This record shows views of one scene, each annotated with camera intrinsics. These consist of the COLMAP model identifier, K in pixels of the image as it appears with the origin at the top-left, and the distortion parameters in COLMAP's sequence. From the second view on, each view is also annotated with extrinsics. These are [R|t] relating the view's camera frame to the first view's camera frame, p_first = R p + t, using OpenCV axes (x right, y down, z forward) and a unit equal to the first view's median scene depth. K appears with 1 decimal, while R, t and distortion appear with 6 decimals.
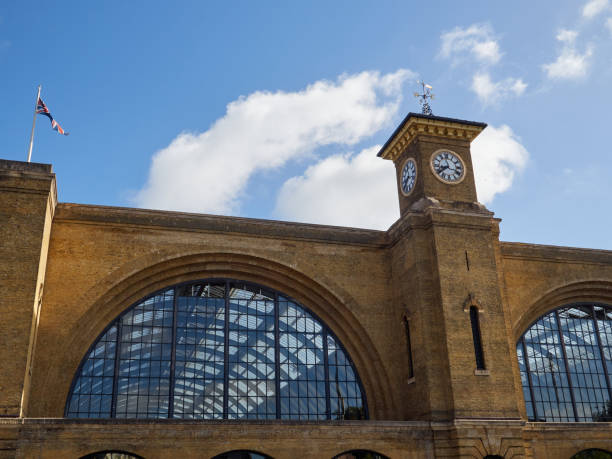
lens RADIAL K [[668.5, 0, 306.0], [0, 668.5, 229.5], [0, 0, 1]] dist [0.005065, 0.009844]
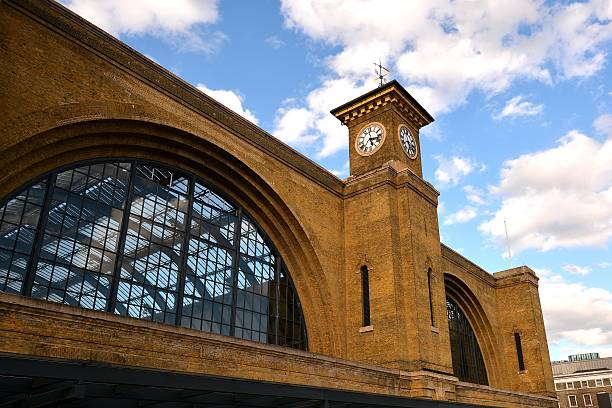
lens RADIAL K [[513.1, 0, 365.9], [0, 513.1, 238.7], [0, 0, 1]] dist [0.003383, 0.008604]
pose [[0.782171, 0.242648, 0.573873, -0.296140], [-0.232339, 0.968206, -0.092712, 0.159832], [-0.578124, -0.060817, 0.813680, 0.373738]]
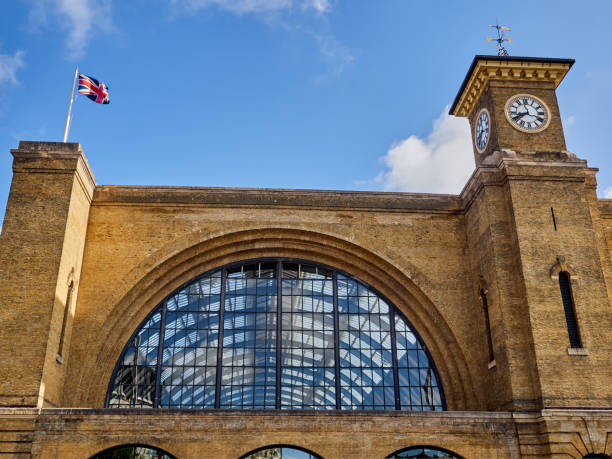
lens RADIAL K [[639.4, 0, 306.0], [0, 639.4, 229.5], [0, 0, 1]] dist [-0.001434, 0.023544]
pose [[0.976404, -0.063512, -0.206403, 0.101280], [0.060405, 0.997946, -0.021328, 0.057105], [0.207334, 0.008357, 0.978235, 0.156017]]
